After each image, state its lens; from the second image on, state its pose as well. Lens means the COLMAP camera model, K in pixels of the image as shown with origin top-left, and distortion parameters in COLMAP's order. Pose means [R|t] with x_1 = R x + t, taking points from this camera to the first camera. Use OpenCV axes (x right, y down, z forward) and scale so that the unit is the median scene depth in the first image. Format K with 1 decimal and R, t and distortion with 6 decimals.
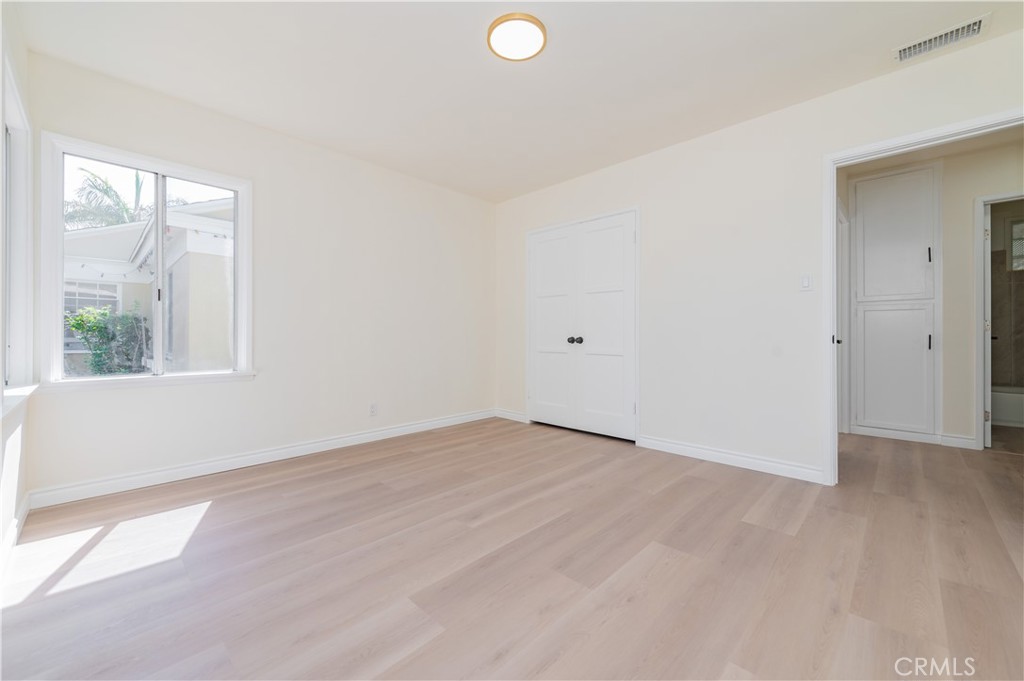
lens RADIAL K [[400.6, 0, 536.8], [0, 400.6, 333.8], [0, 0, 1]] dist [0.018239, -0.003710]
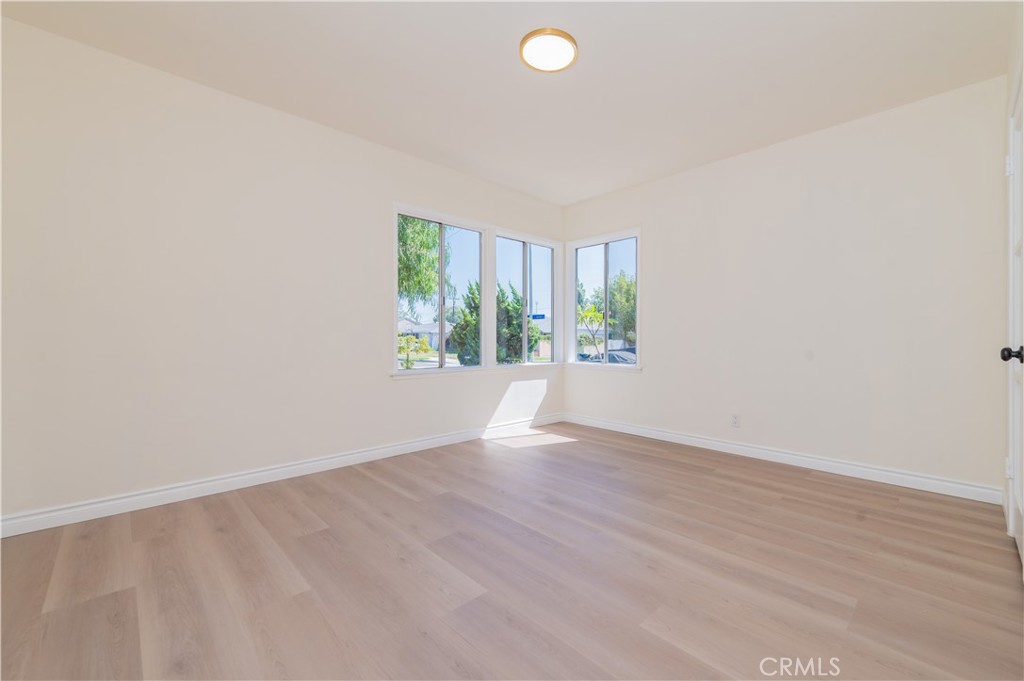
lens RADIAL K [[400.6, 0, 517.2], [0, 400.6, 338.0], [0, 0, 1]] dist [0.018239, -0.003710]
pose [[-0.057674, -0.003531, -0.998329, 0.741014], [0.002742, 0.999989, -0.003695, 0.000904], [0.998332, -0.002950, -0.057663, 0.739386]]
